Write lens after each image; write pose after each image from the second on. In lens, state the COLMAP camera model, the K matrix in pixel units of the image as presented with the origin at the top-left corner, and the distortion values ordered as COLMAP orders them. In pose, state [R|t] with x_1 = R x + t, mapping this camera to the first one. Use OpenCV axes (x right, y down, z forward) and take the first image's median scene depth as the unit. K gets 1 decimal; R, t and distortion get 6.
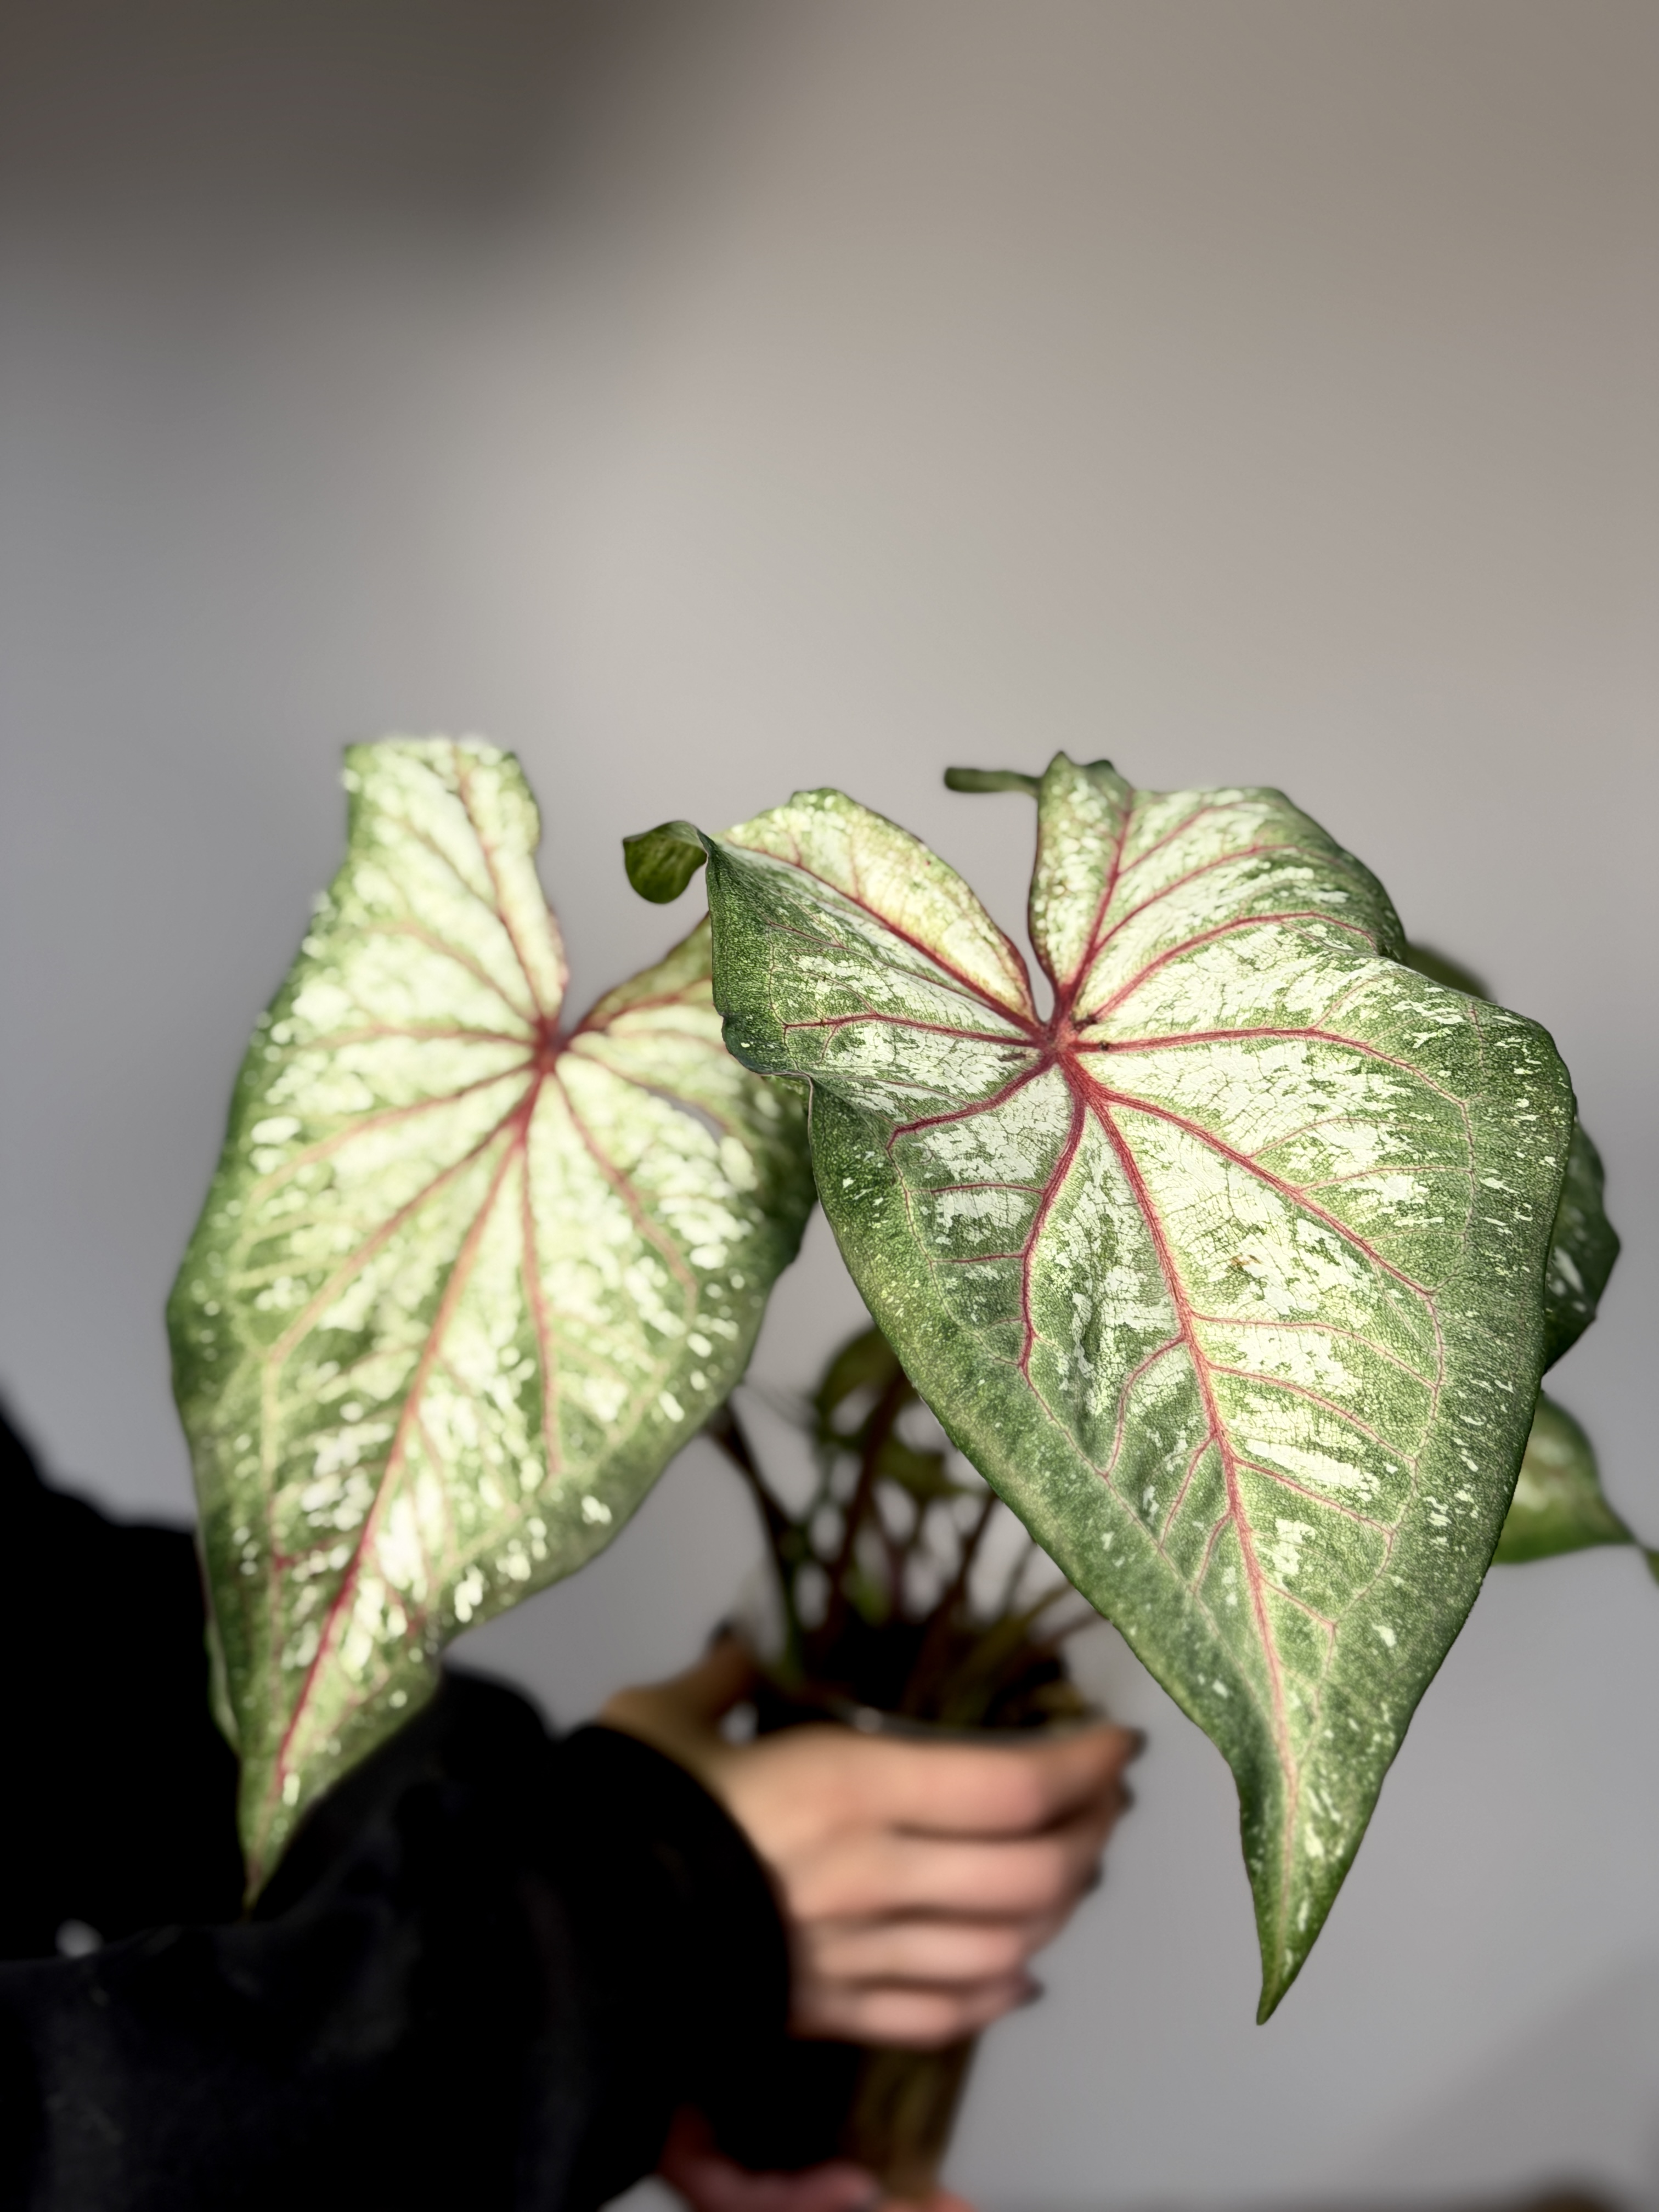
lens RADIAL K [[3079.7, 0, 828.7], [0, 3079.7, 1103.4], [0, 0, 1]] dist [0.171645, 0.000000]
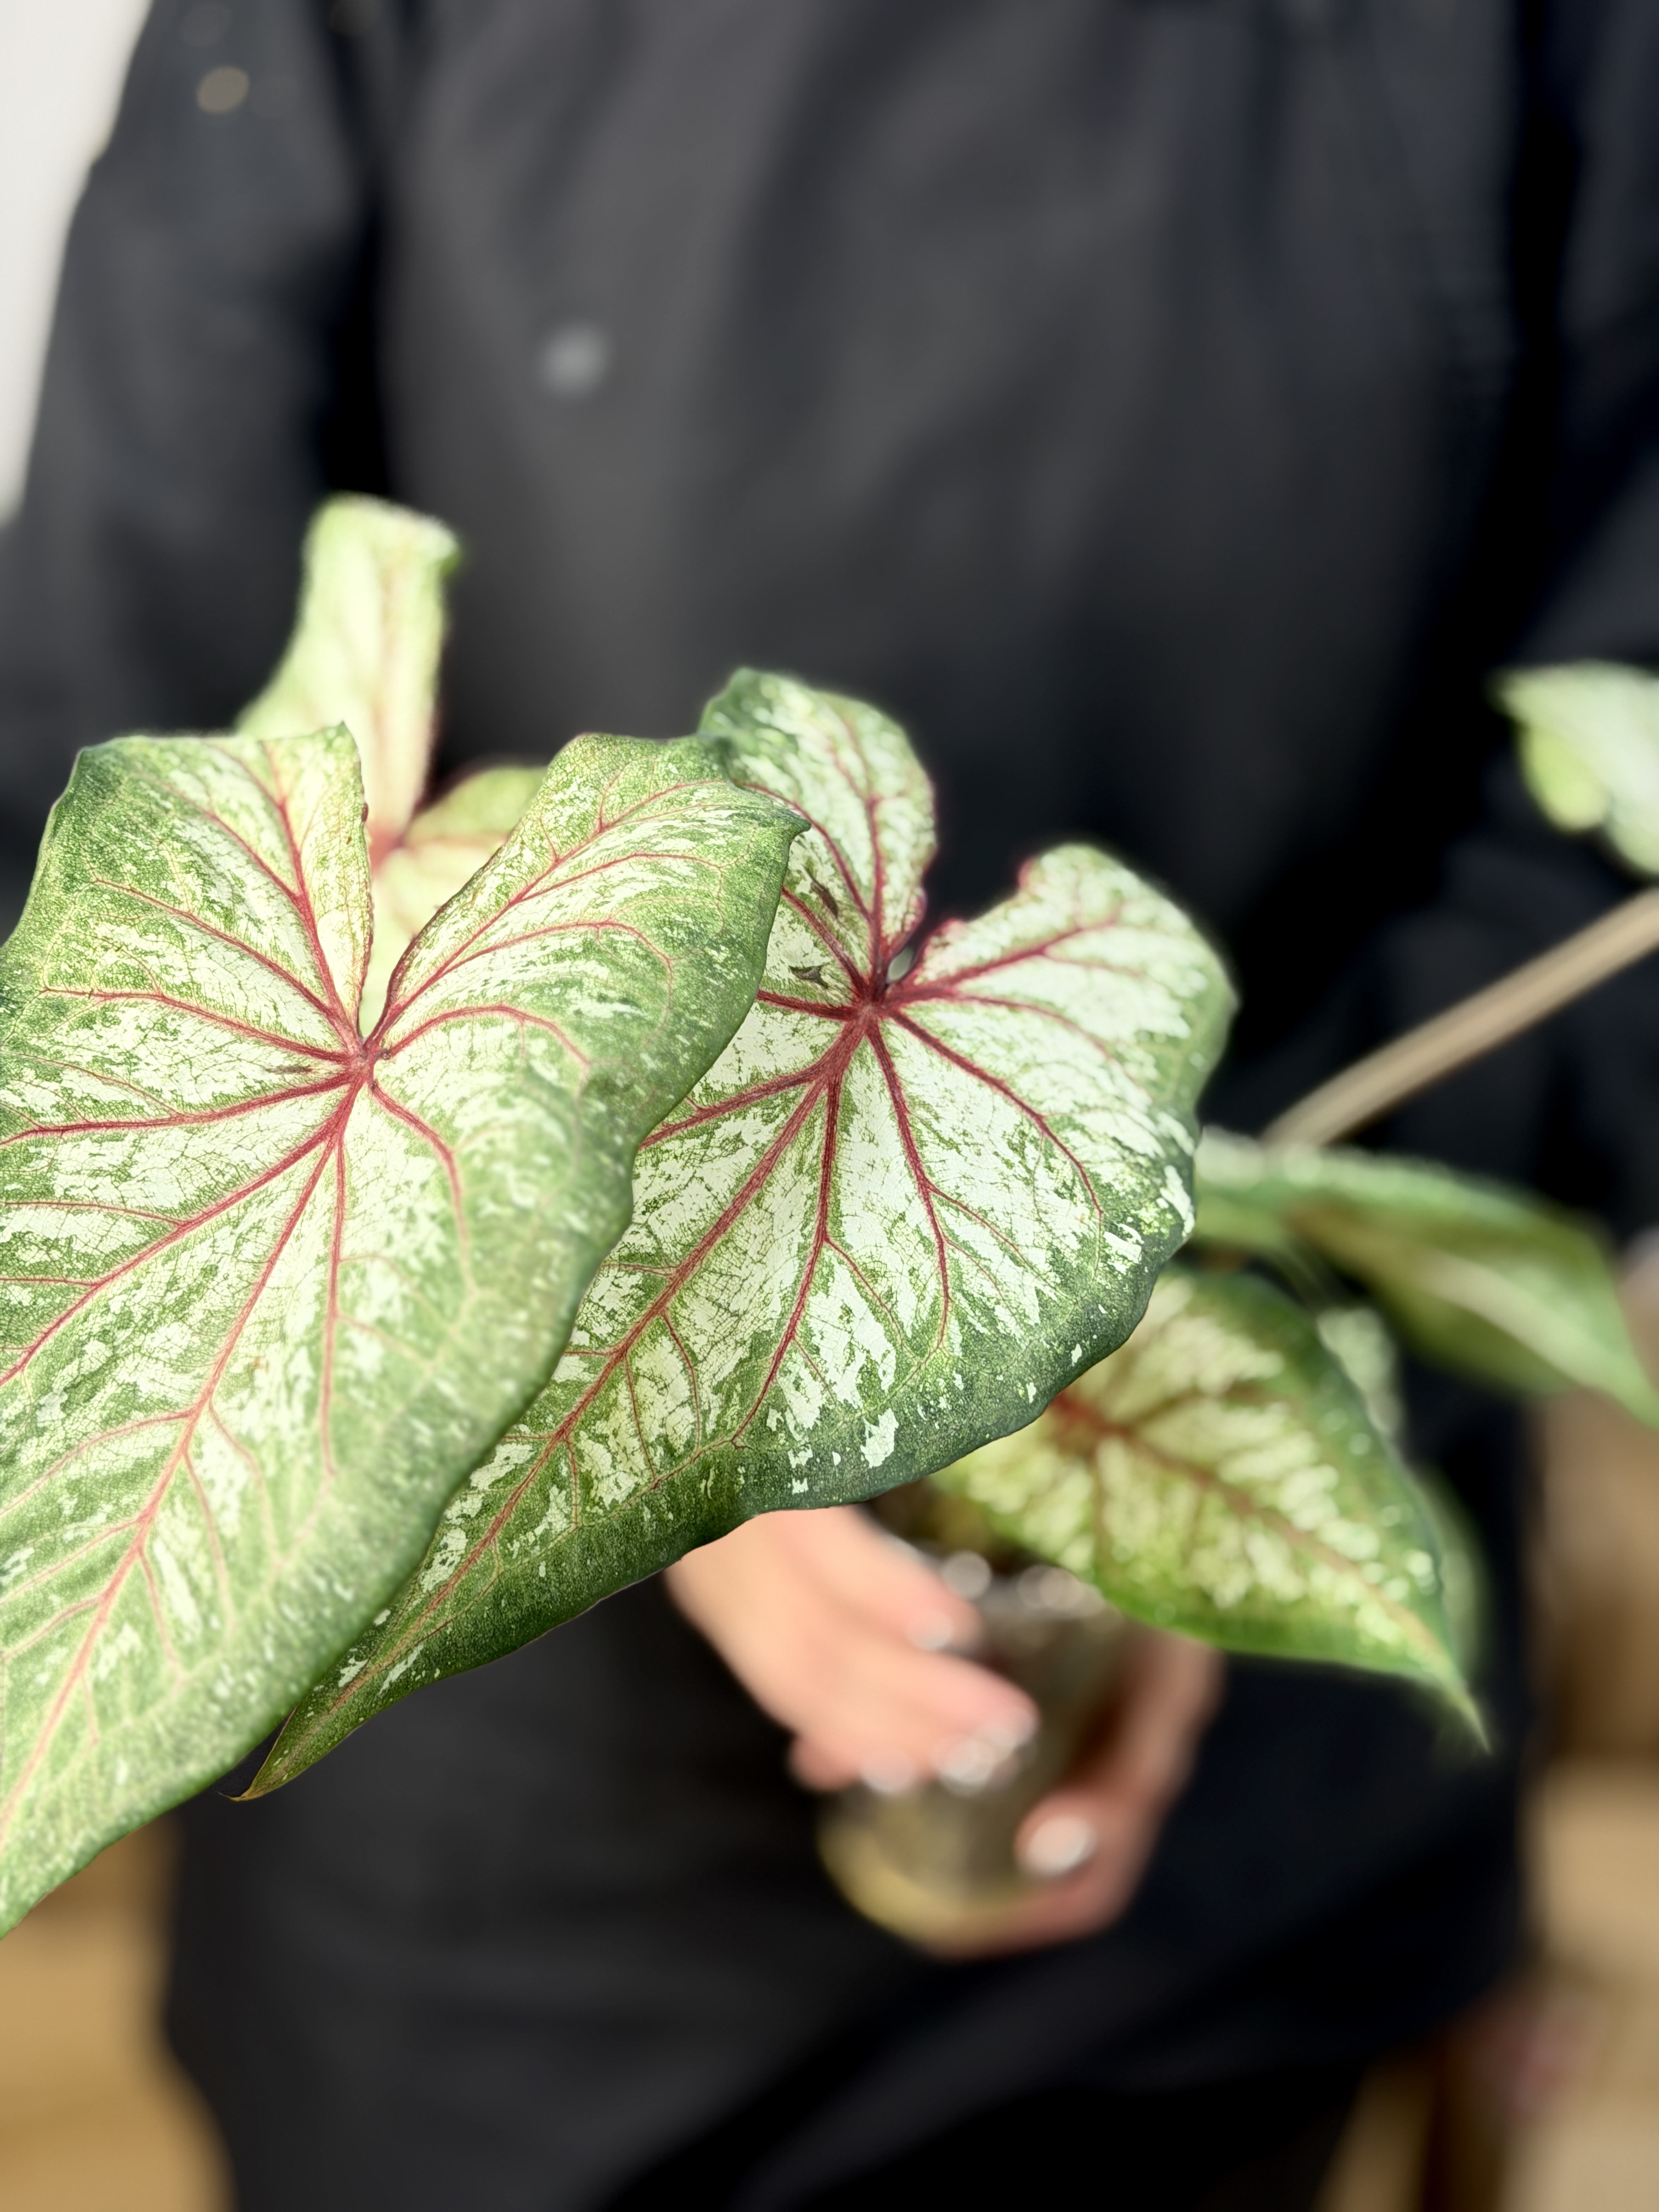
lens RADIAL K [[3079.7, 0, 829.3], [0, 3079.7, 1106.3], [0, 0, 1]] dist [0.171645, 0.000000]
pose [[0.754812, 0.331716, -0.565883, 0.809821], [-0.159307, 0.929580, 0.332418, -0.387648], [0.636302, -0.160764, 0.754503, 0.374240]]
